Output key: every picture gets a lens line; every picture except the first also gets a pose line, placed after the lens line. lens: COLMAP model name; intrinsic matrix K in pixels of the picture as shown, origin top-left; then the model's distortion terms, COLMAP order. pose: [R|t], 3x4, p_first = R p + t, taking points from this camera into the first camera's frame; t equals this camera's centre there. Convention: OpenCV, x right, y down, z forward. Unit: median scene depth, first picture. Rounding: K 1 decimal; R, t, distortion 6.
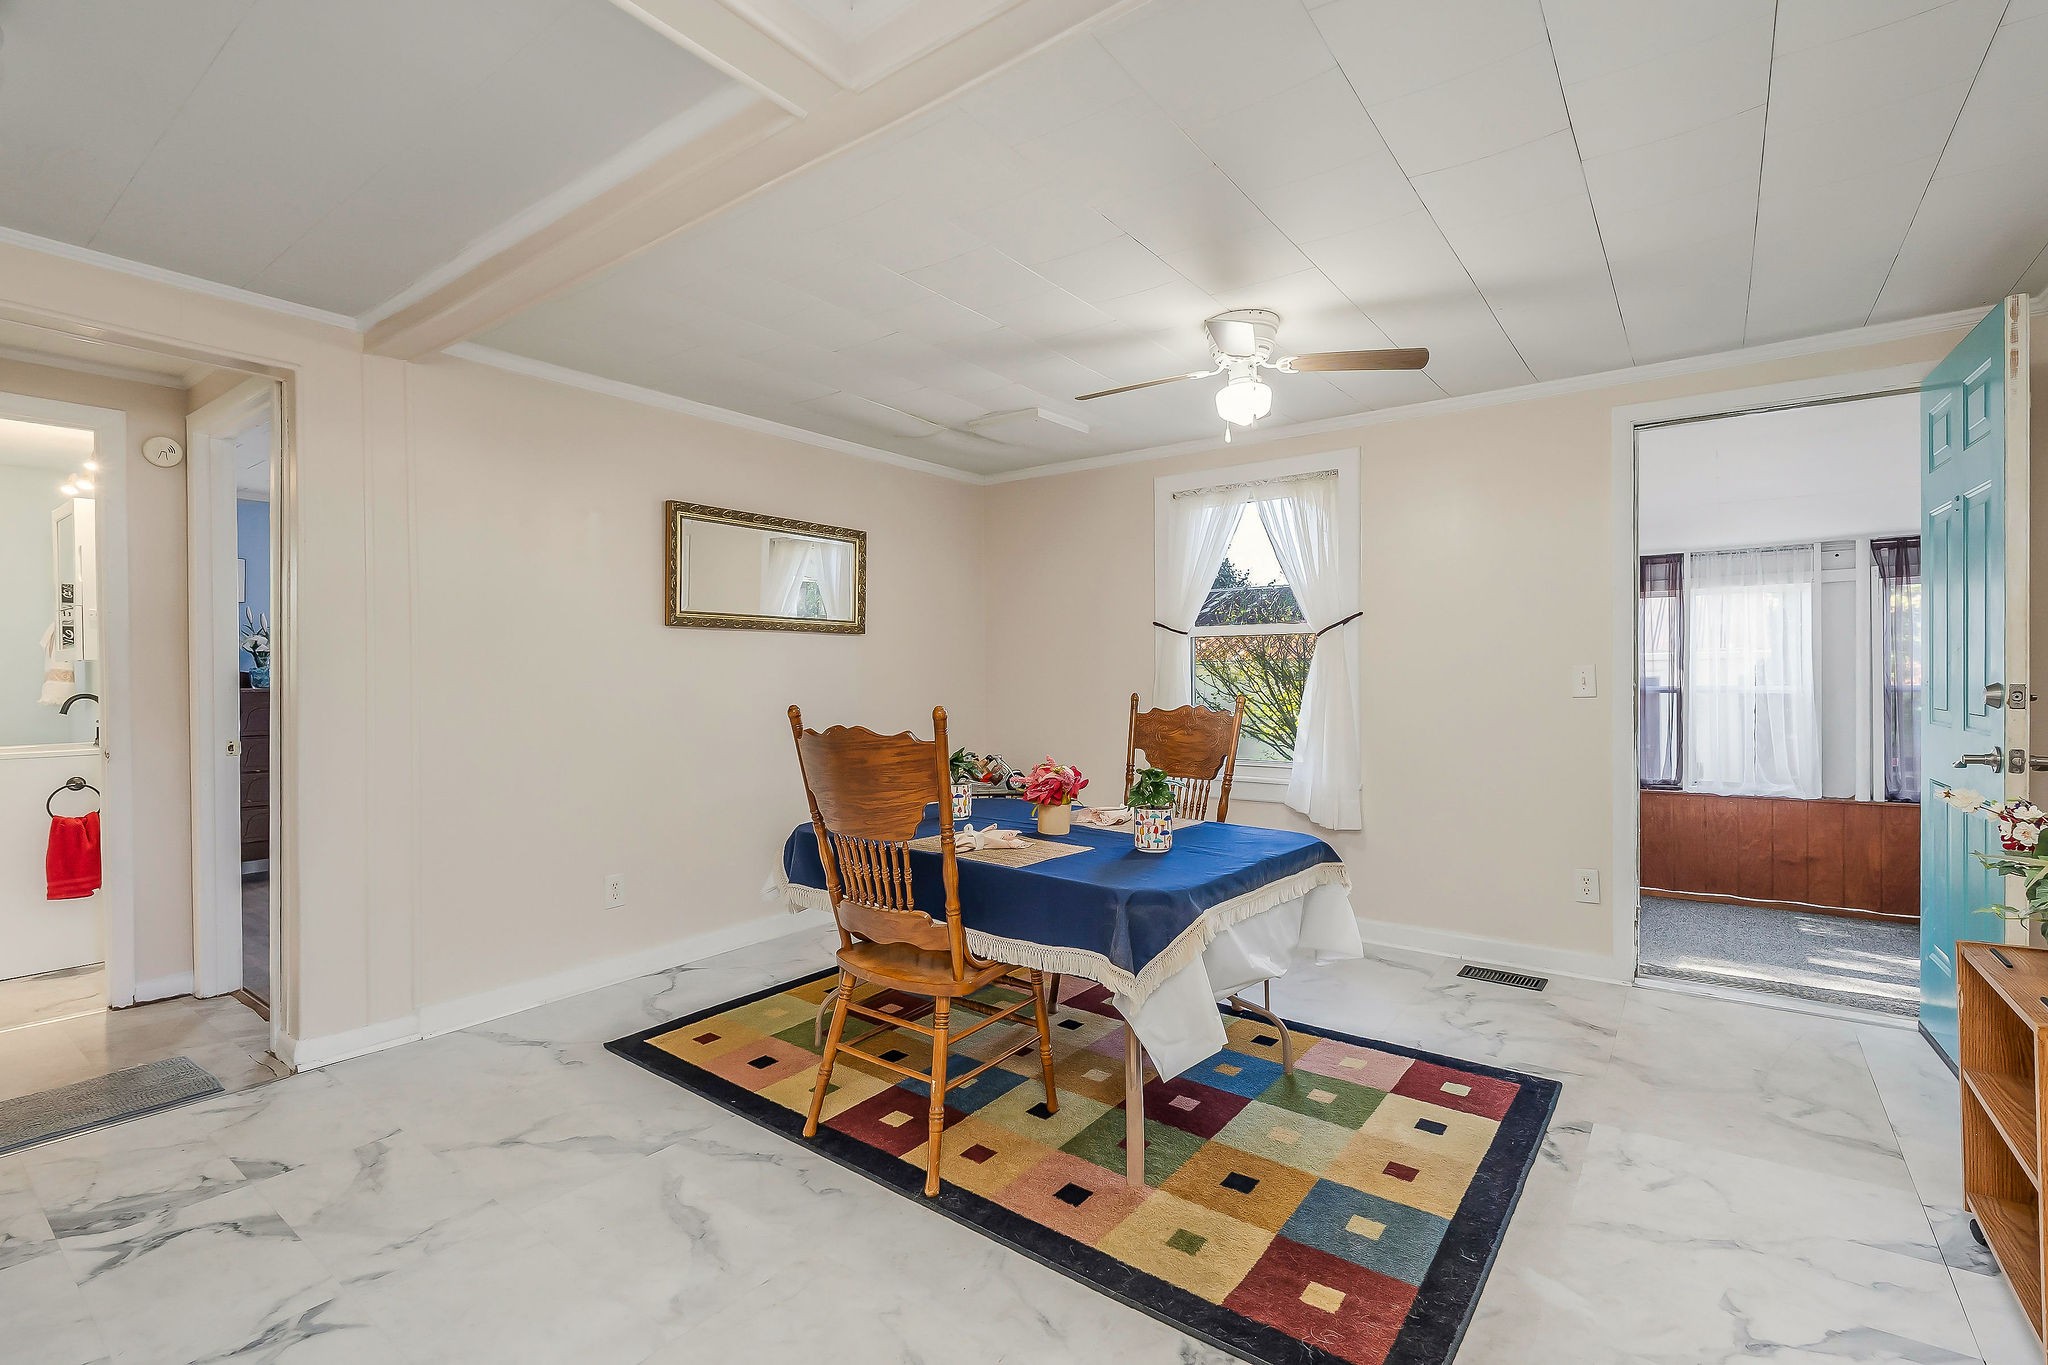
lens RADIAL K [[926.3, 0, 1014.1], [0, 926.3, 680.8], [0, 0, 1]] dist [-0.004235, -0.000920]
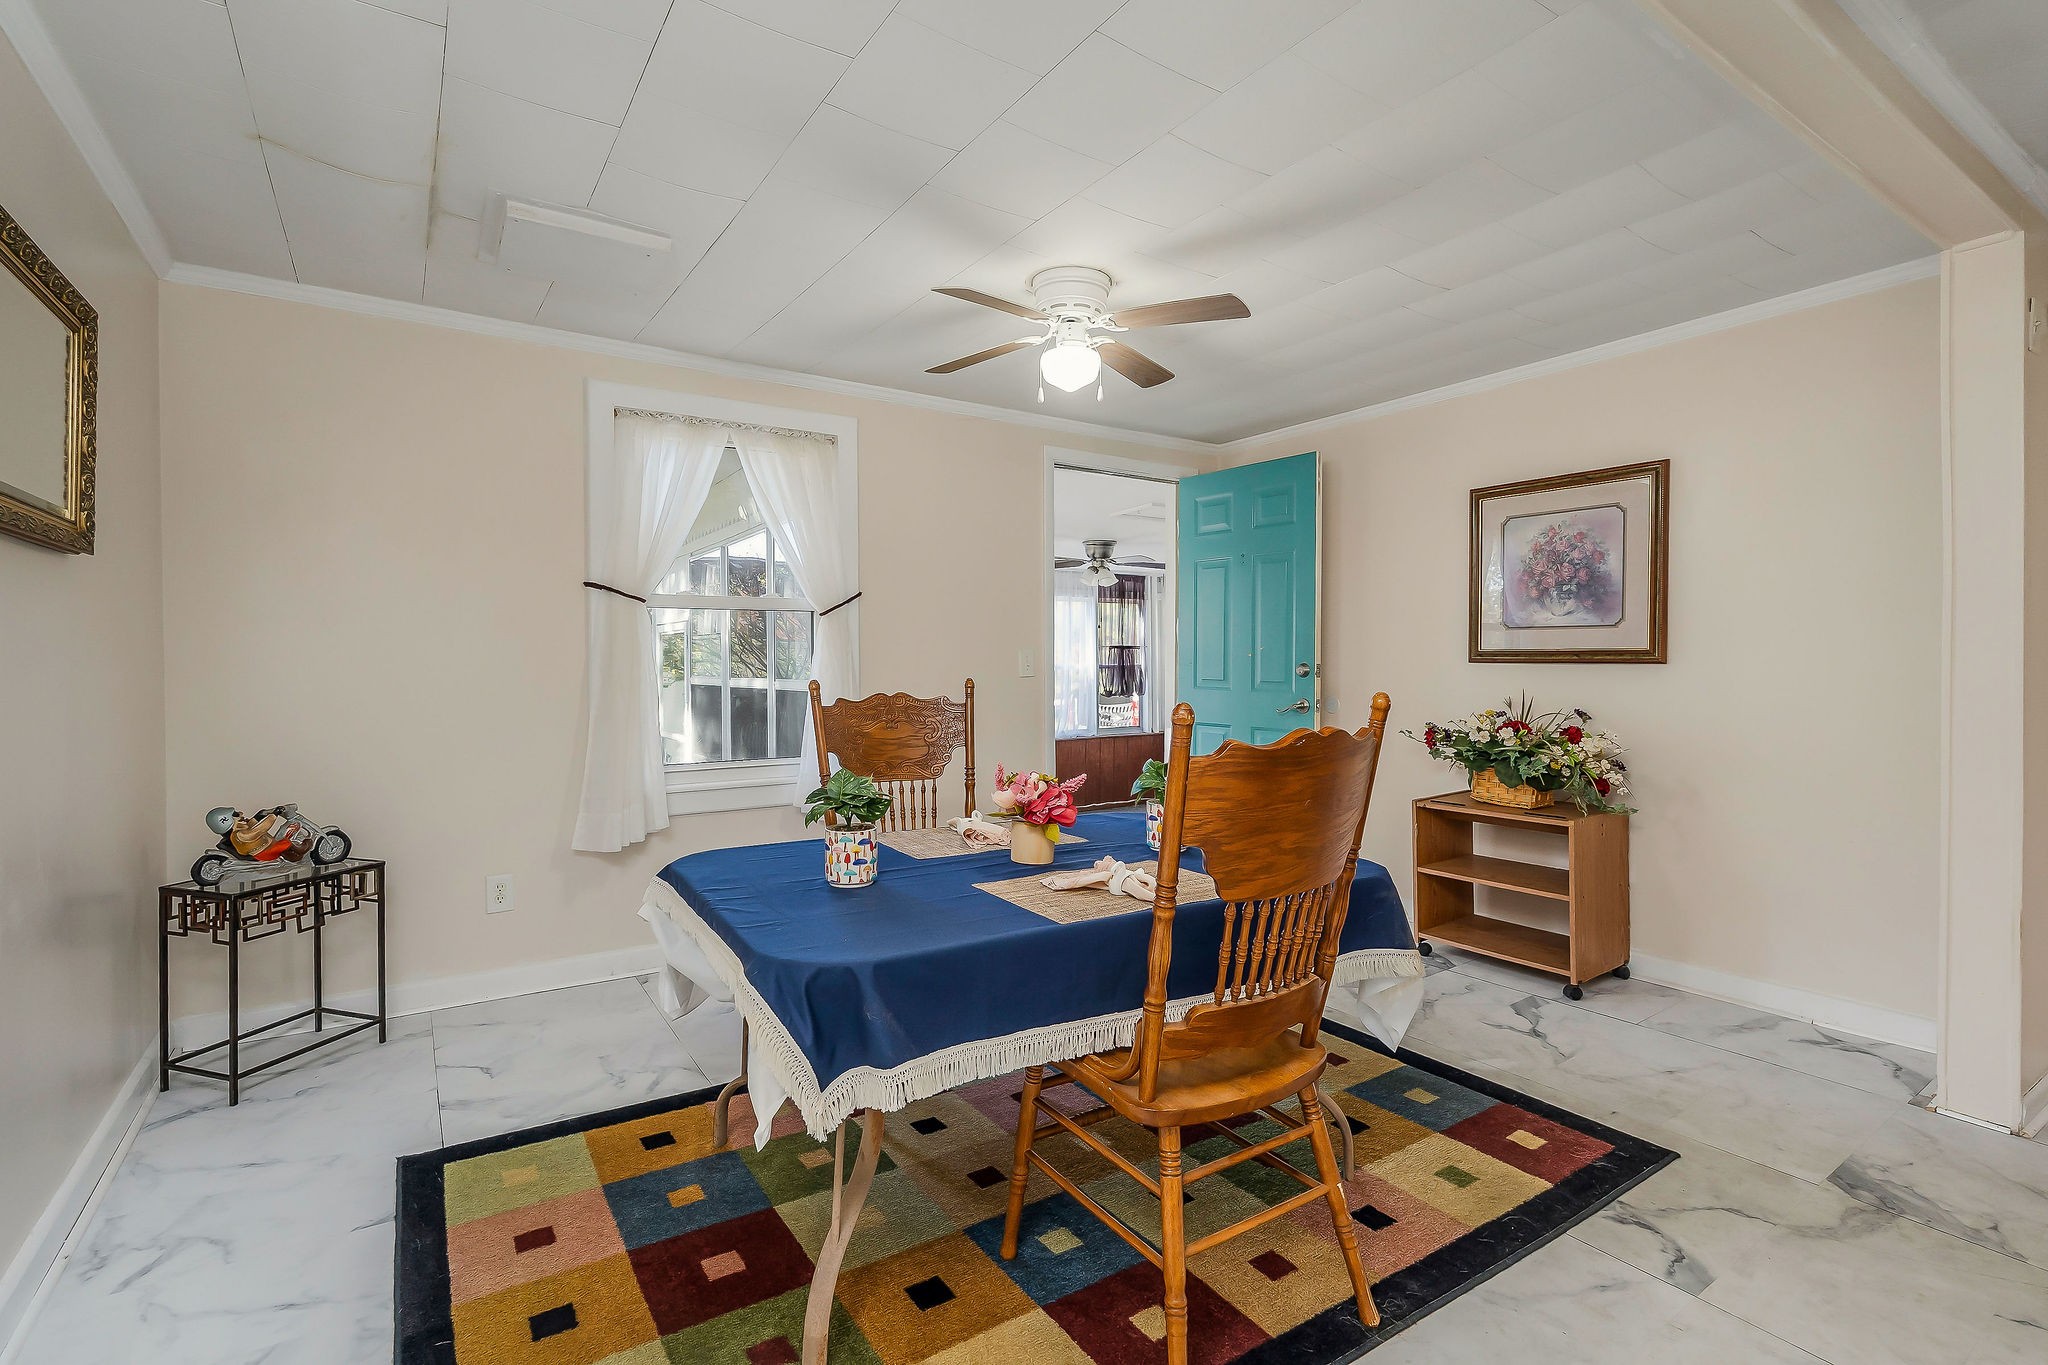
lens RADIAL K [[926.3, 0, 1019.2], [0, 926.3, 669.7], [0, 0, 1]] dist [-0.004235, -0.000920]
pose [[0.329843, -0.005706, 0.944019, -0.406804], [0.004974, 0.999978, 0.004307, 0.001964], [-0.944023, 0.003275, 0.329864, 0.456188]]
